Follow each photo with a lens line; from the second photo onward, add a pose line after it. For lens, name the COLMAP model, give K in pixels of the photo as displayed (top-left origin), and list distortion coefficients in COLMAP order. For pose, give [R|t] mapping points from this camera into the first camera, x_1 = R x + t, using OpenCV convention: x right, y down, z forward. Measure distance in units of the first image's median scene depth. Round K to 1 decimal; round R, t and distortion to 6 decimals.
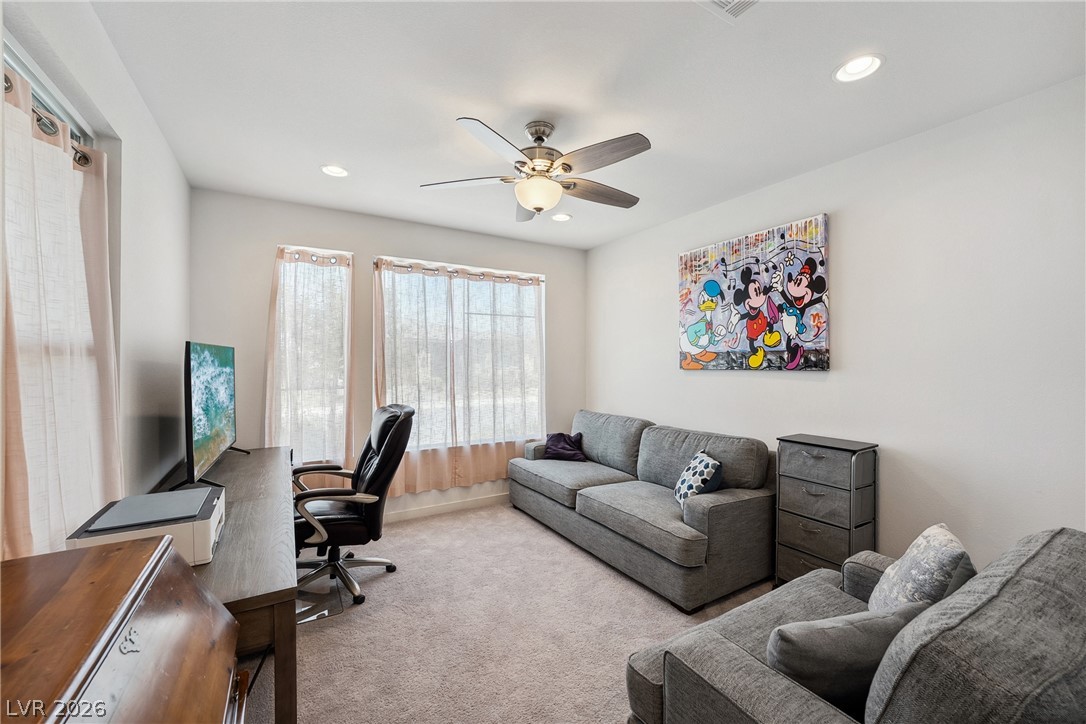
lens RADIAL K [[436.4, 0, 540.8], [0, 436.4, 360.5], [0, 0, 1]] dist [-0.014048, 0.004521]
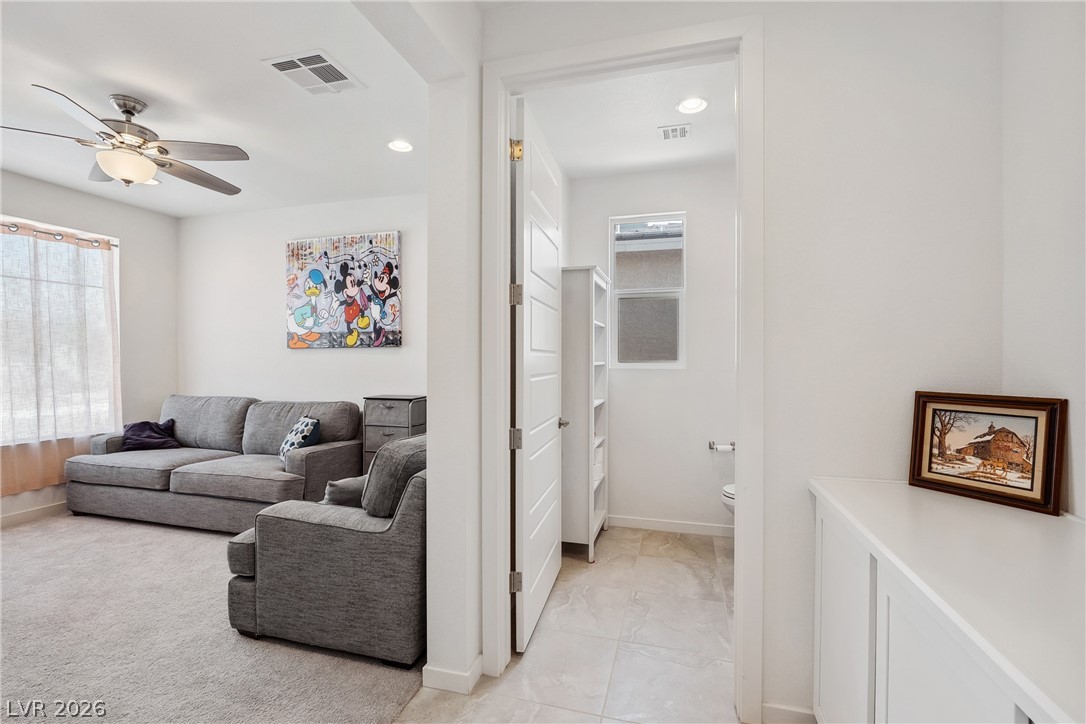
lens RADIAL K [[489.9, 0, 543.0], [0, 489.9, 362.0], [0, 0, 1]] dist [-0.009829, 0.000172]
pose [[0.726941, -0.006854, 0.686665, -0.062447], [-0.000662, 0.999943, 0.010681, 0.049510], [-0.686699, -0.008219, 0.726895, -0.384332]]
